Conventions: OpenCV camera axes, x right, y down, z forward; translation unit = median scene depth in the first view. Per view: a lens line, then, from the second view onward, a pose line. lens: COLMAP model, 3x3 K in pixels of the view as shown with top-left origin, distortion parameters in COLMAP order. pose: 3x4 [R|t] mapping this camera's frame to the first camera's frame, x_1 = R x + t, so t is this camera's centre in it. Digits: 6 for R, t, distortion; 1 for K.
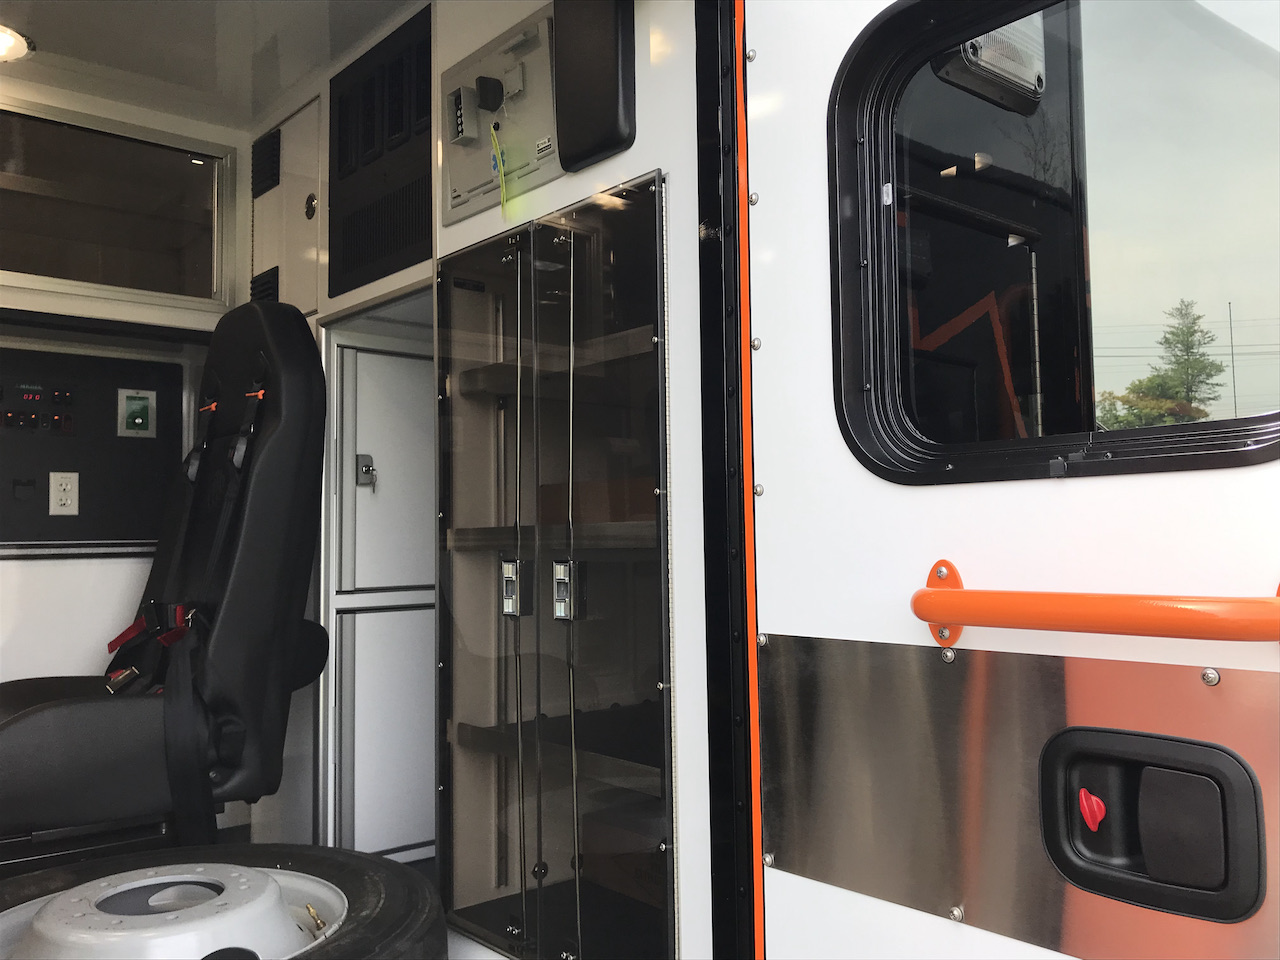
lens RADIAL K [[1071.4, 0, 641.8], [0, 1071.4, 480.2], [0, 0, 1]] dist [0.041776, -0.018102]
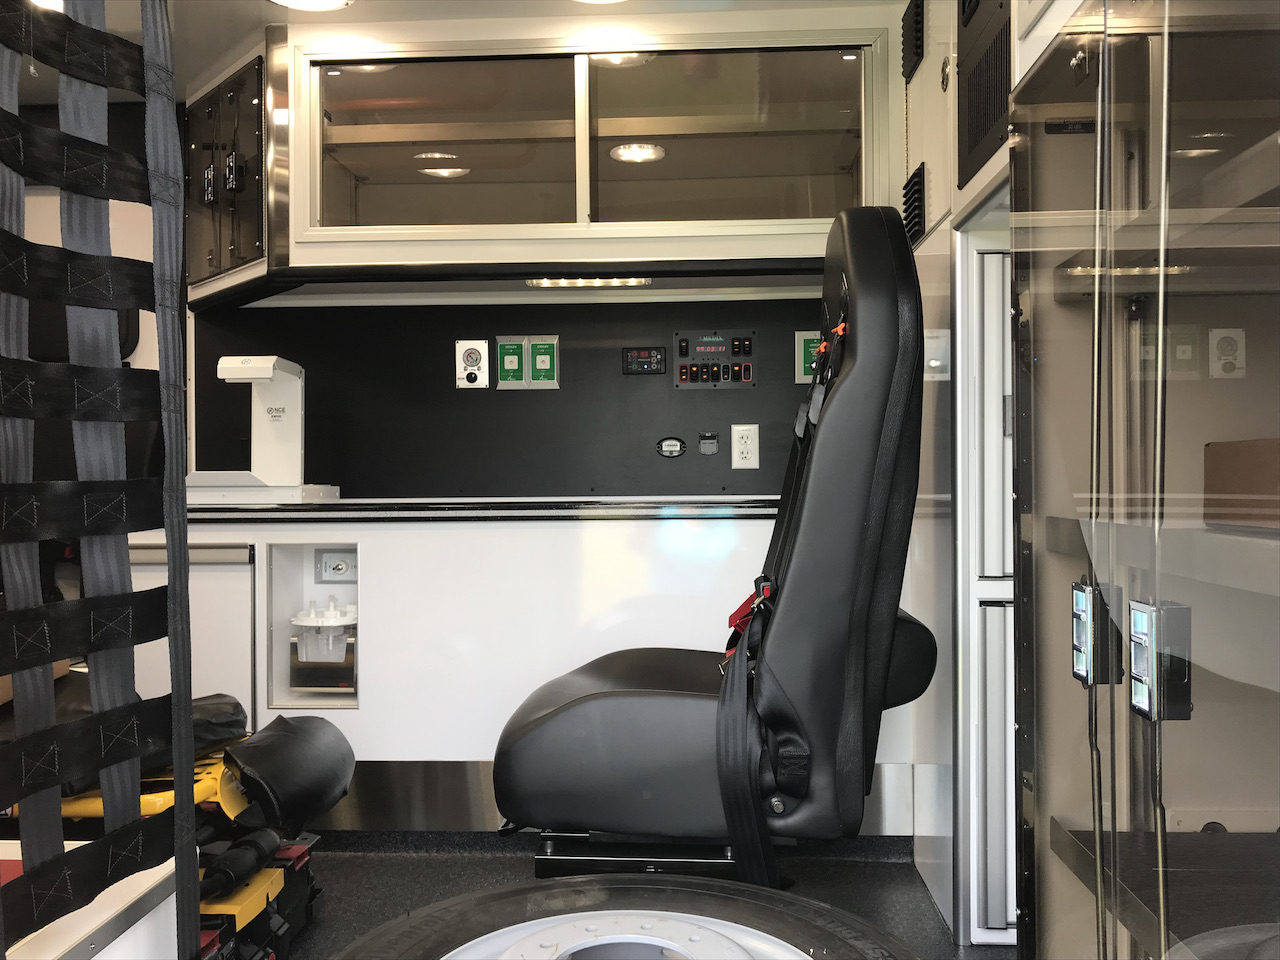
lens RADIAL K [[1071.4, 0, 636.5], [0, 1071.4, 468.4], [0, 0, 1]] dist [0.041776, -0.018102]
pose [[0.712010, 0.005308, -0.702149, 0.082963], [0.035621, 0.998411, 0.043669, -0.015874], [0.701265, -0.056104, 0.710690, 0.304619]]
